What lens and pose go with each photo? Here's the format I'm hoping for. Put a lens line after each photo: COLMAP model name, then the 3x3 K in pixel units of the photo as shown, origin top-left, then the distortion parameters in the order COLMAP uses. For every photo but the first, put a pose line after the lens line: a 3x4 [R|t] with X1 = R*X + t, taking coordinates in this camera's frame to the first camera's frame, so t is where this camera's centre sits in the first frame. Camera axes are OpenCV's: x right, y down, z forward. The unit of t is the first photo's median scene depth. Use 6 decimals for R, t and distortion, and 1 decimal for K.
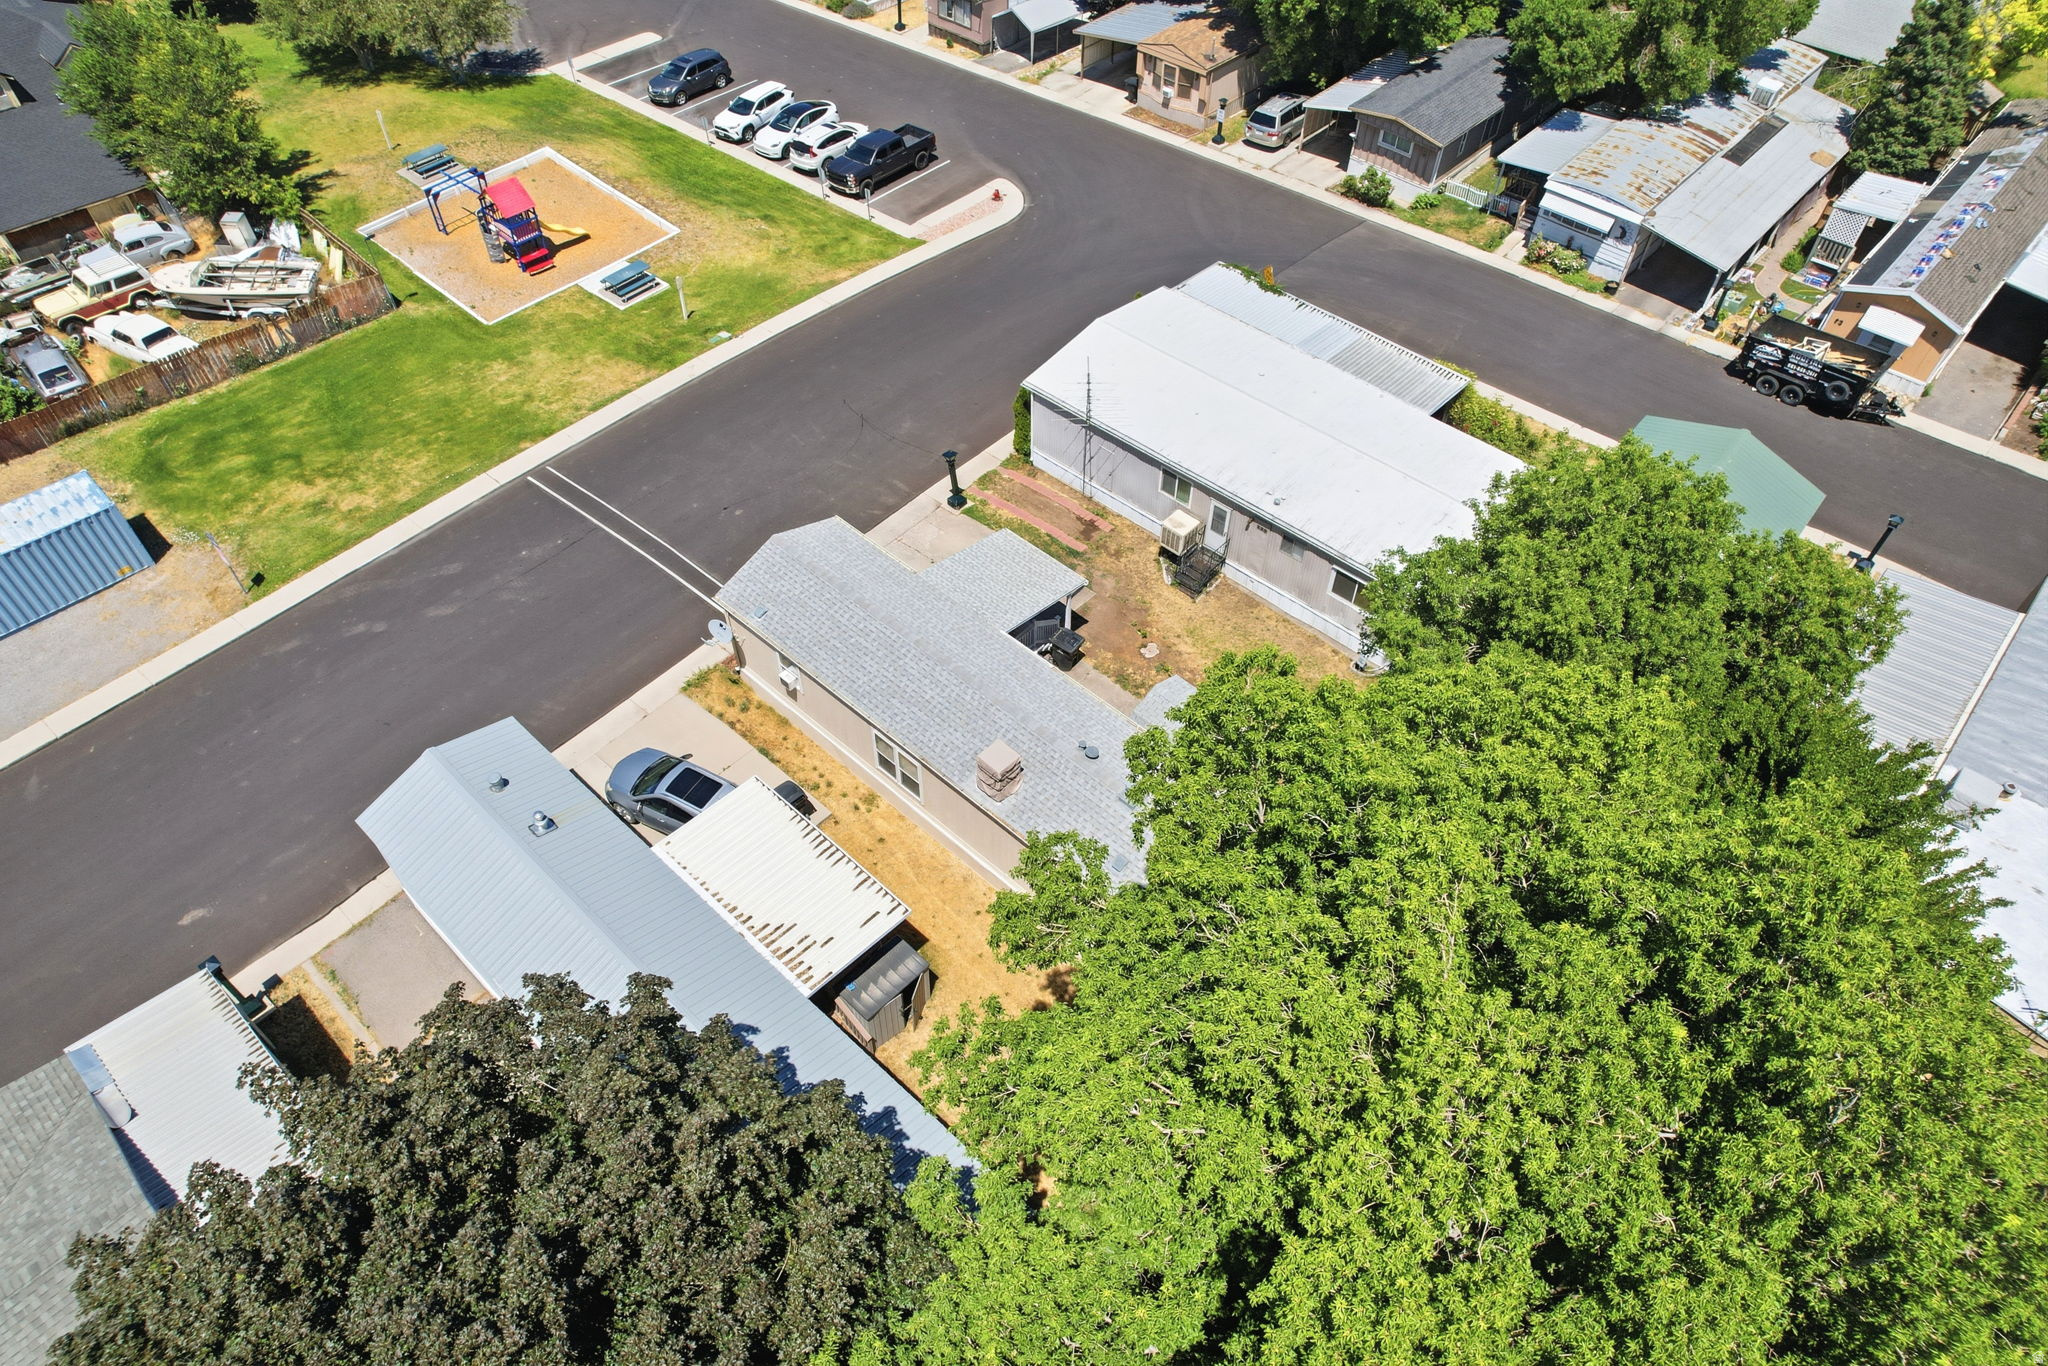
lens RADIAL K [[1305.6, 0, 1021.1], [0, 1305.6, 688.0], [0, 0, 1]] dist [-0.075038, 0.067215]
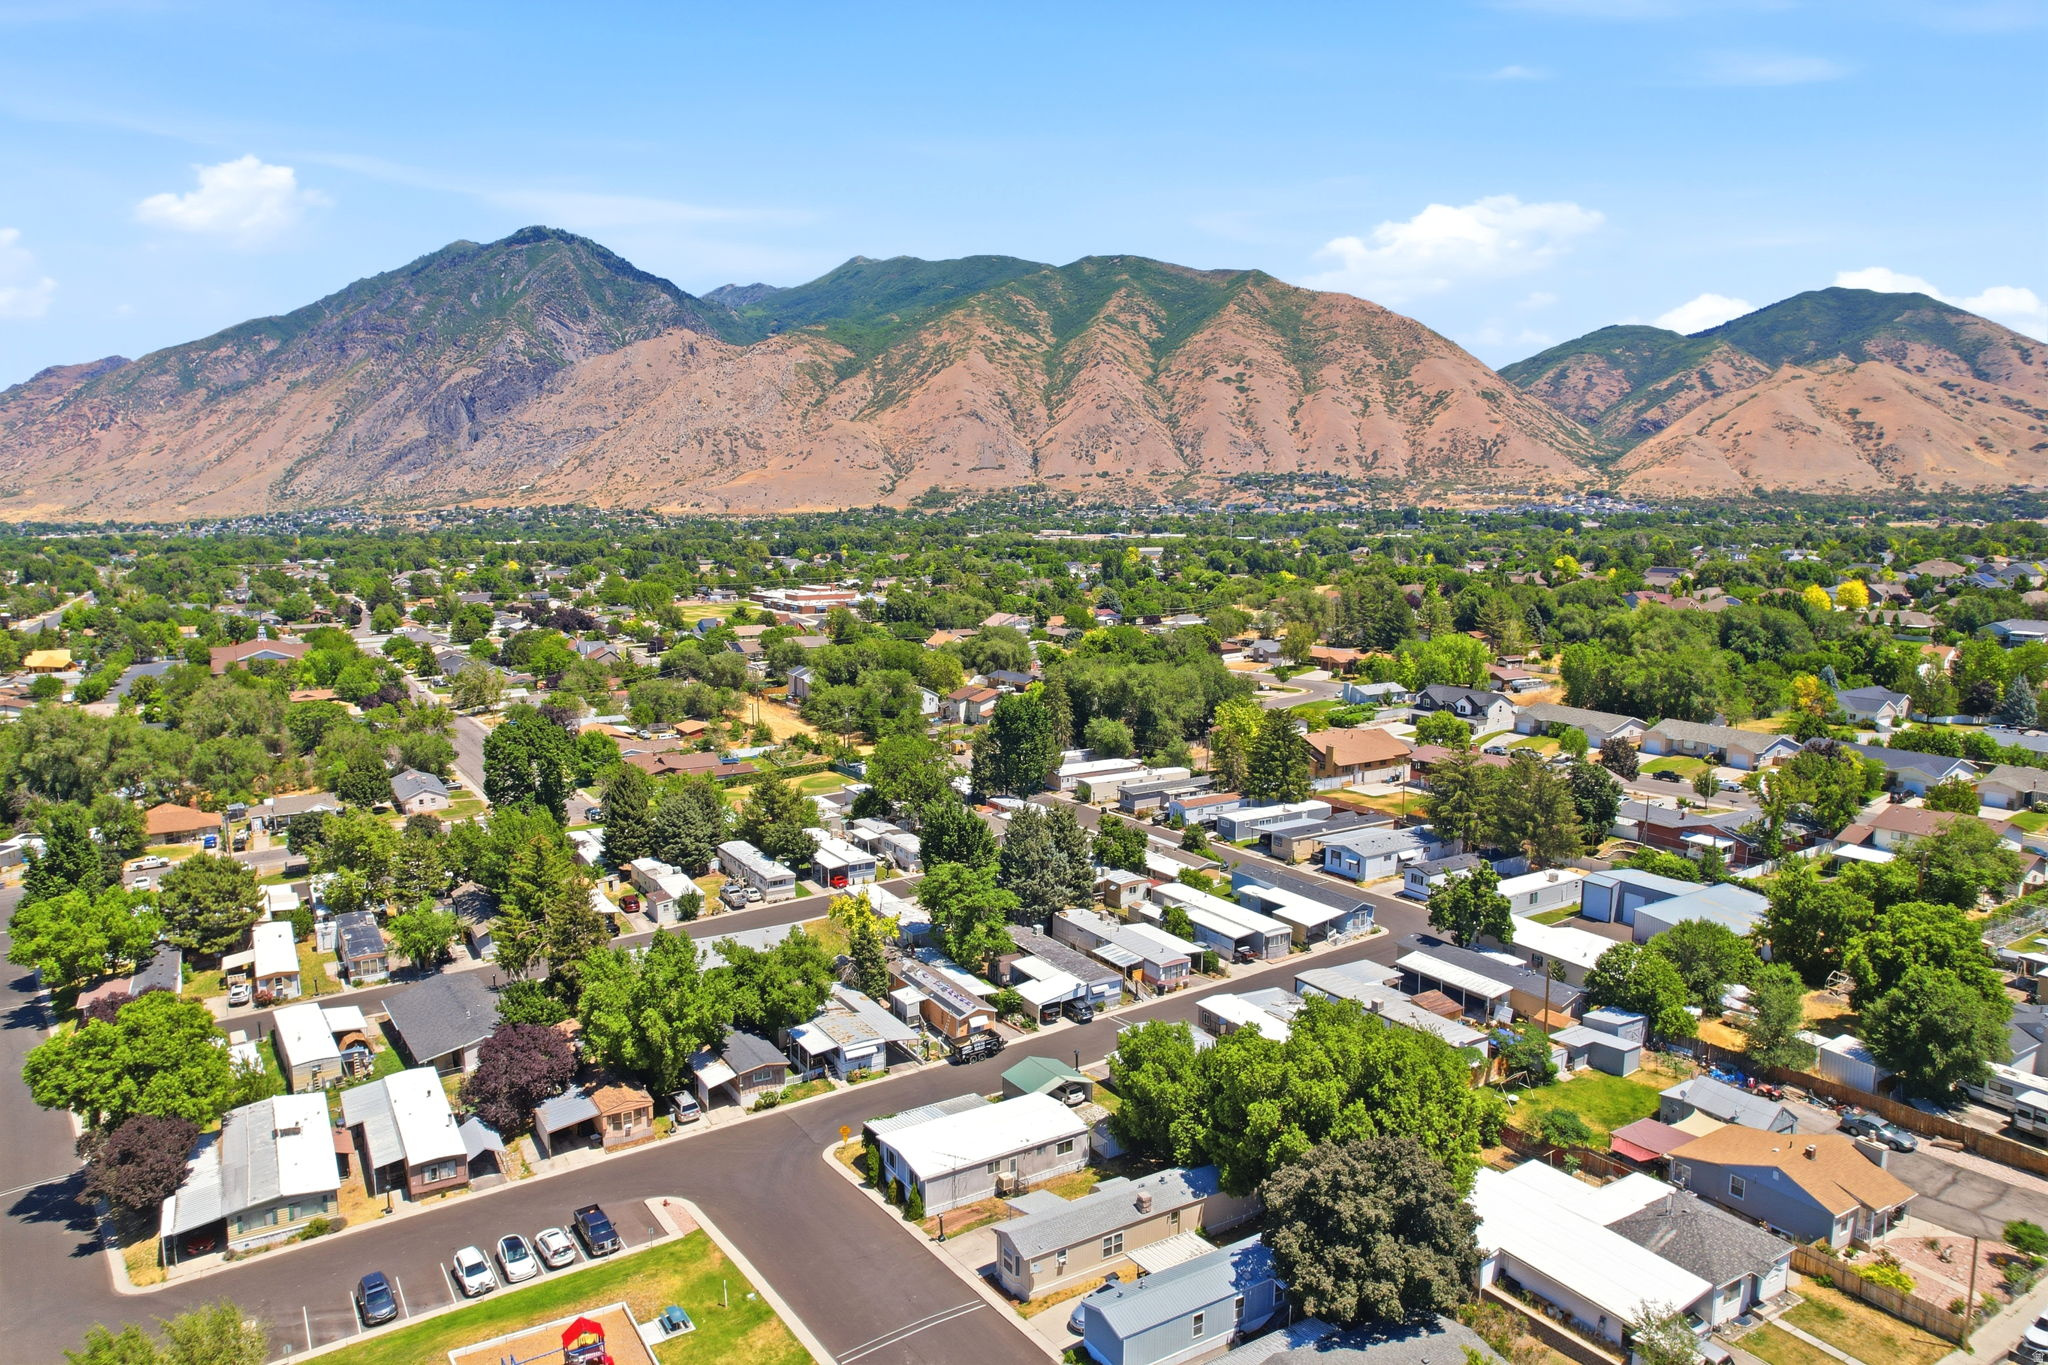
lens RADIAL K [[1305.6, 0, 1021.1], [0, 1305.6, 687.5], [0, 0, 1]] dist [-0.075038, 0.067215]
pose [[0.273699, -0.141942, 0.951284, -1.438758], [0.731638, 0.672740, -0.110124, -0.319938], [-0.624335, 0.726136, 0.287978, -0.266435]]
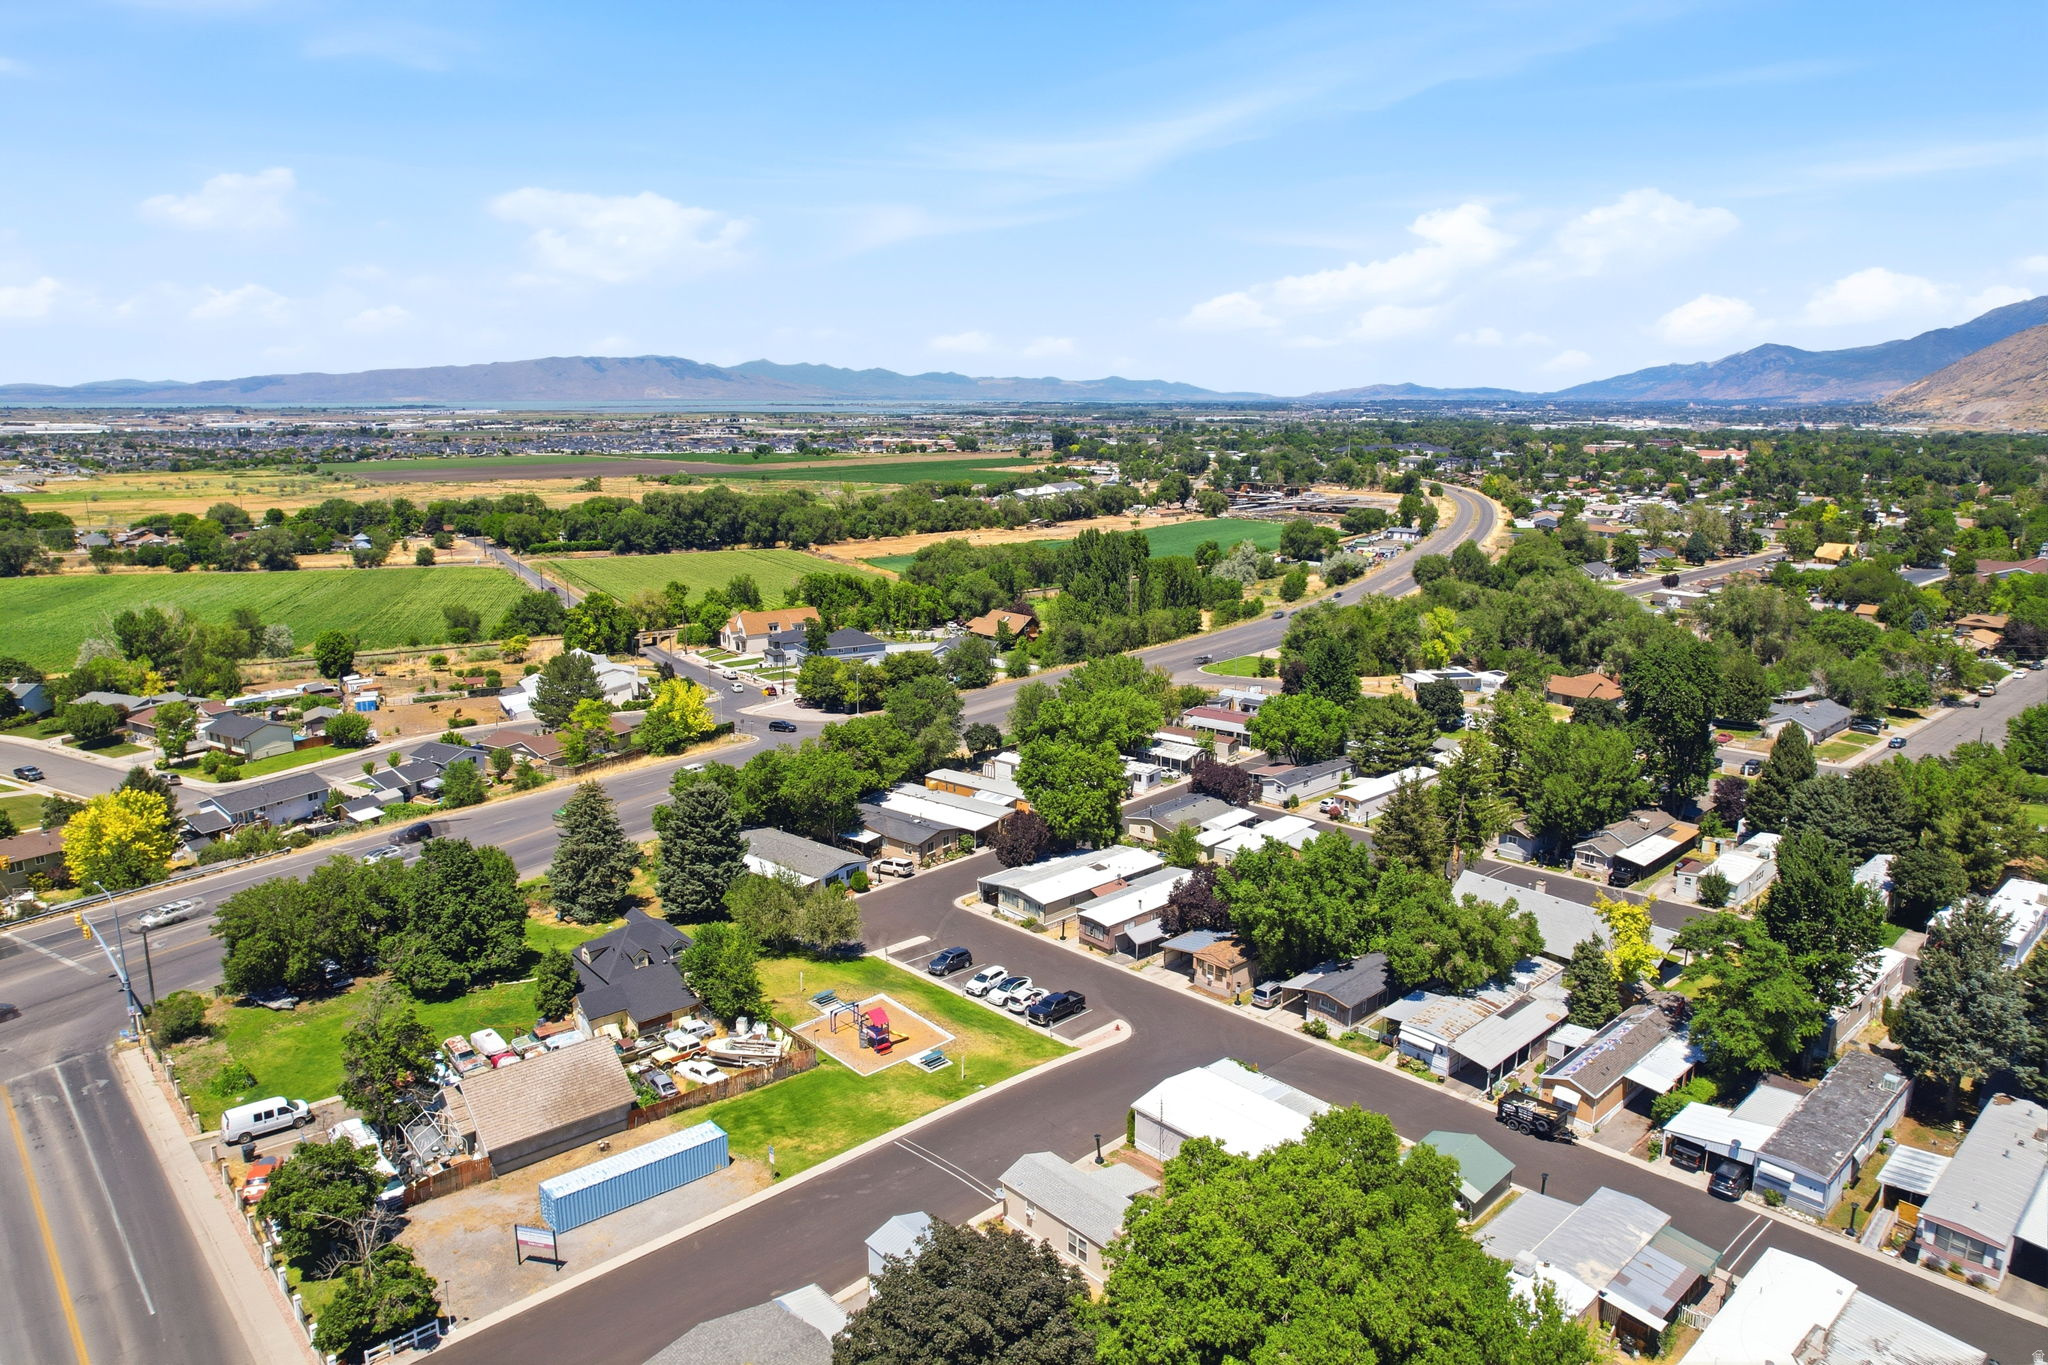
lens RADIAL K [[1305.6, 0, 1021.1], [0, 1305.6, 687.5], [0, 0, 1]] dist [-0.075038, 0.067215]
pose [[0.996561, 0.012909, -0.081850, -0.010614], [-0.059255, 0.801500, -0.595052, 0.371422], [0.057921, 0.597856, 0.799508, -0.852732]]
